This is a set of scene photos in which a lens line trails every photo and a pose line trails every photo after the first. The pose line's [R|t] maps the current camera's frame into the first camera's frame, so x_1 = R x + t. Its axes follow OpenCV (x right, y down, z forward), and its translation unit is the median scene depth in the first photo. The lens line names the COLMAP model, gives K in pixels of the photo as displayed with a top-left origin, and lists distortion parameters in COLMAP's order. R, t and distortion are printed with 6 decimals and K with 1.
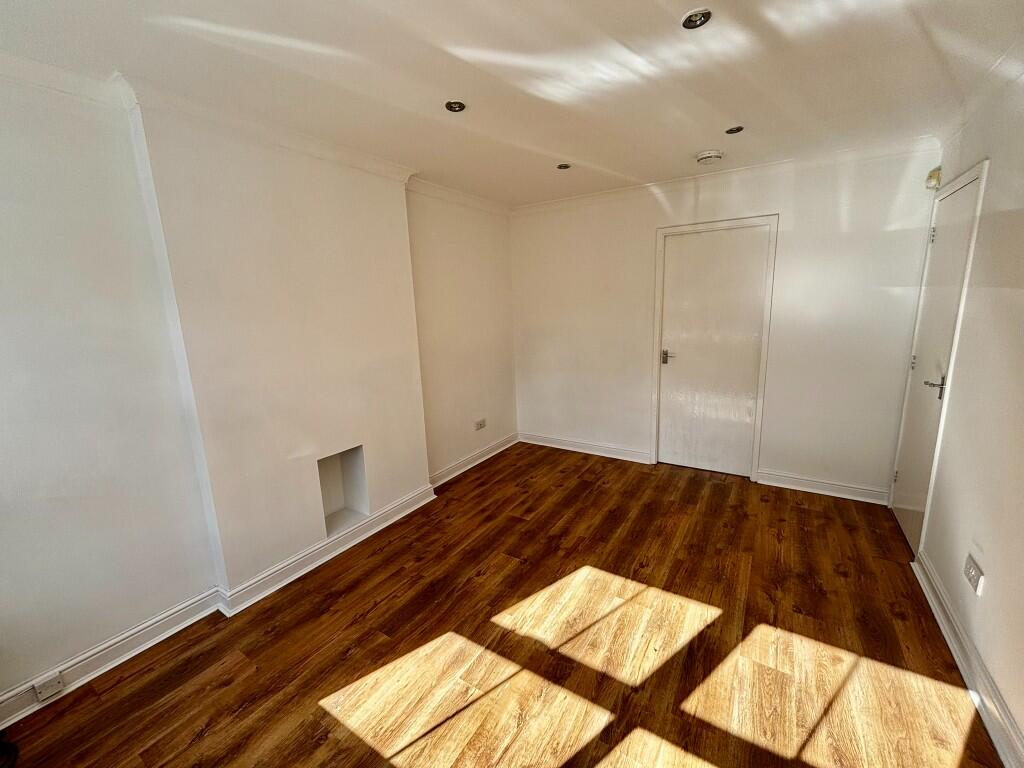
lens RADIAL K [[413.2, 0, 503.8], [0, 413.2, 383.6], [0, 0, 1]] dist [-0.007614, 0.000299]
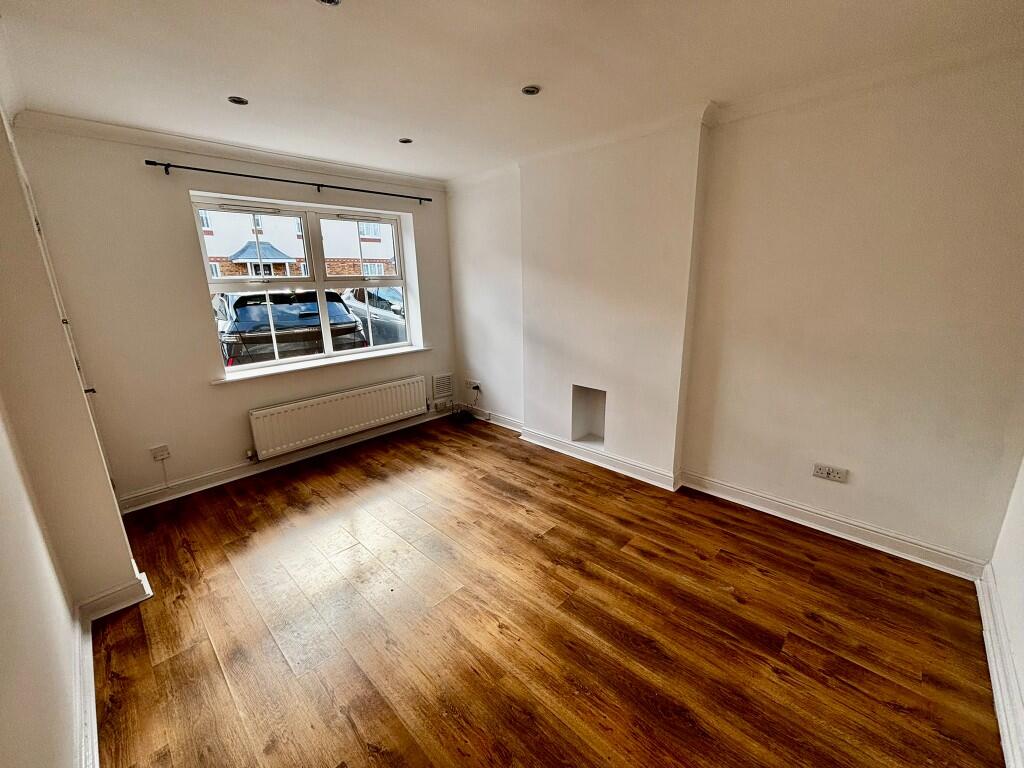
lens RADIAL K [[413.2, 0, 507.3], [0, 413.2, 384.3], [0, 0, 1]] dist [-0.007614, 0.000299]
pose [[-0.184534, 0.293321, -0.938035, 0.741405], [-0.160862, 0.932542, 0.323248, -0.185408], [0.969572, 0.210545, -0.124901, 0.808097]]
